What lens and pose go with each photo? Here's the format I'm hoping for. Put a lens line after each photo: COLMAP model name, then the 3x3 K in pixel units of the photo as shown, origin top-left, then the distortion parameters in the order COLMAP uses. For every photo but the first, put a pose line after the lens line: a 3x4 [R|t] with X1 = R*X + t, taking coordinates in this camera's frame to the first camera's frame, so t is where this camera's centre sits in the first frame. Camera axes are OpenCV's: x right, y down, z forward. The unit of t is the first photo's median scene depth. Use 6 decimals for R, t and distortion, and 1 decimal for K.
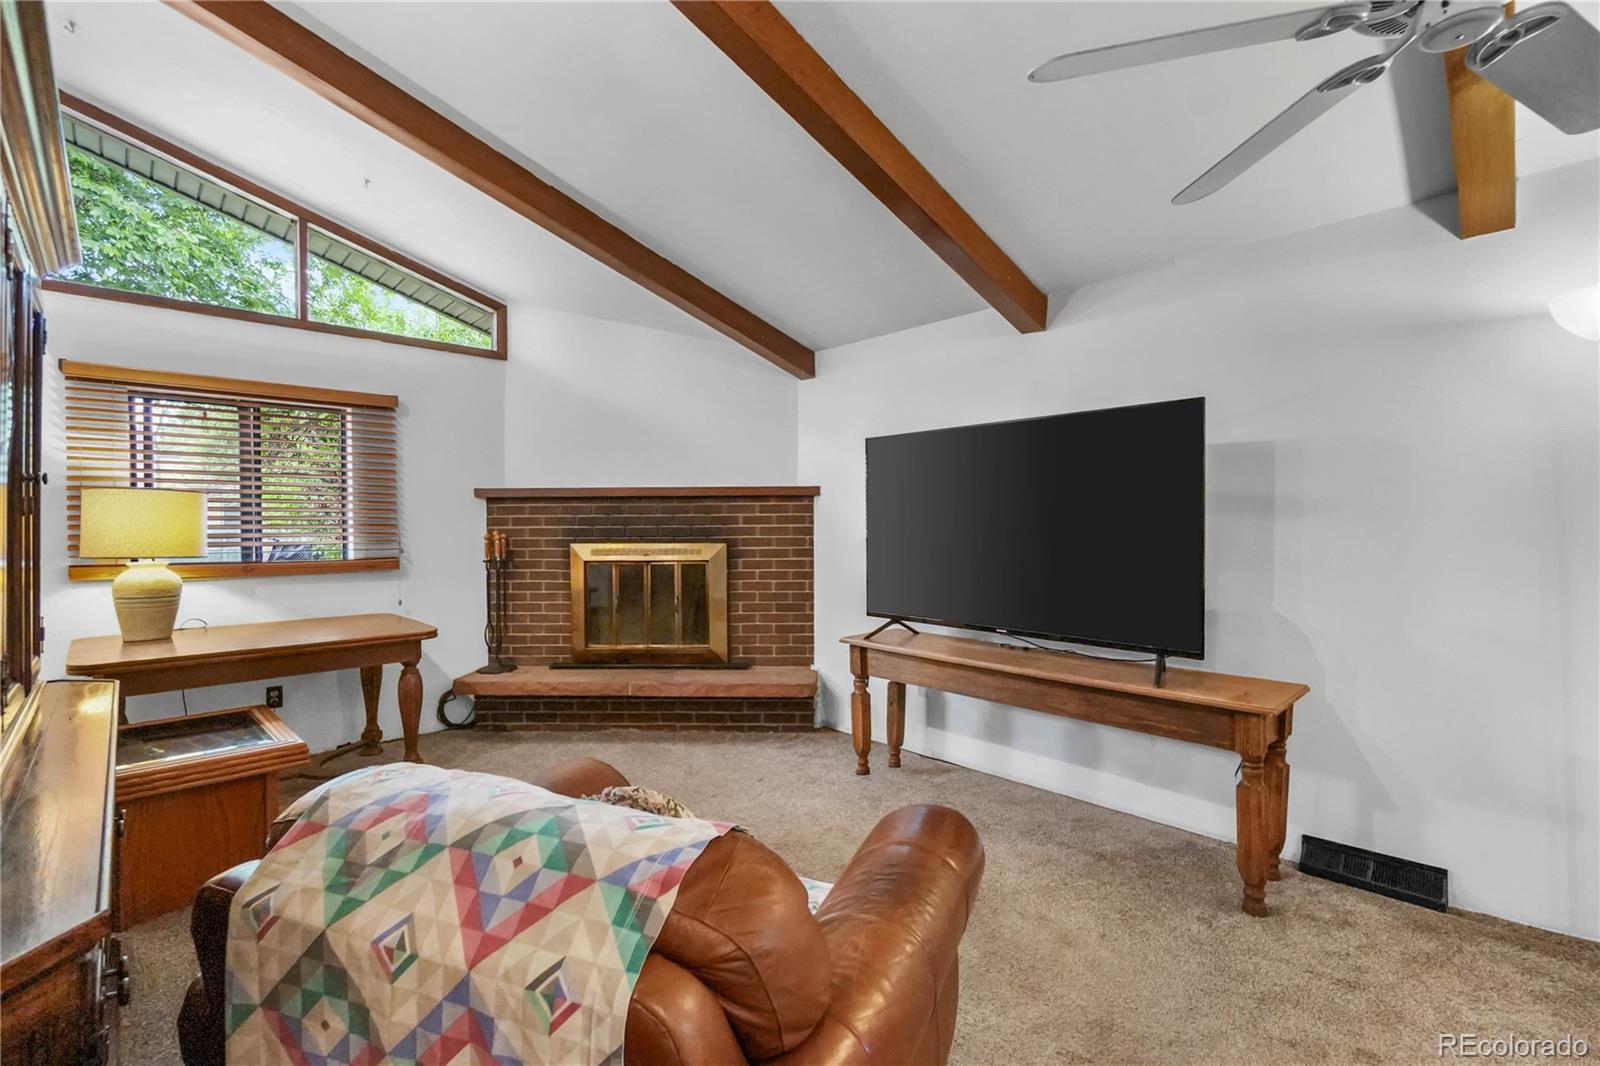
lens RADIAL K [[711.7, 0, 800.0], [0, 711.7, 533.0], [0, 0, 1]] dist [-0.011801, -0.000295]
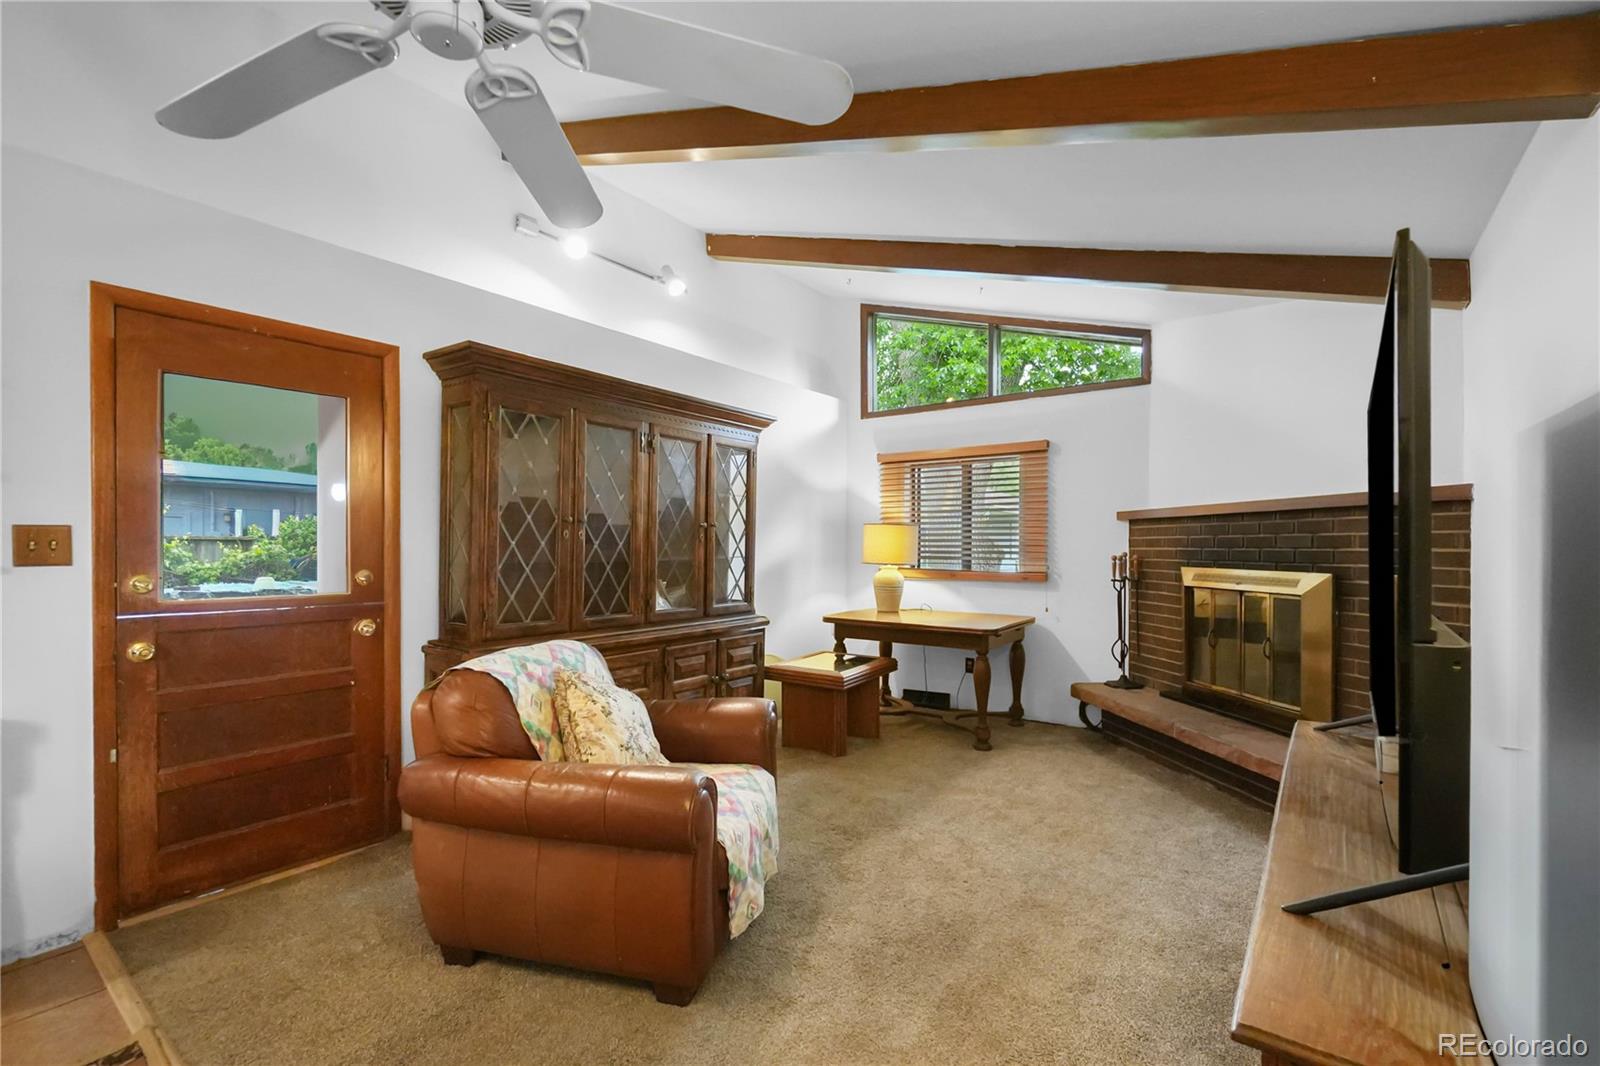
lens RADIAL K [[692.9, 0, 800.7], [0, 692.9, 544.6], [0, 0, 1]] dist [-0.001501, -0.000194]
pose [[0.172342, 0.003904, -0.985030, 0.491995], [-0.015418, 0.999880, 0.001265, -0.007651], [0.984917, 0.014969, 0.172381, 0.355161]]
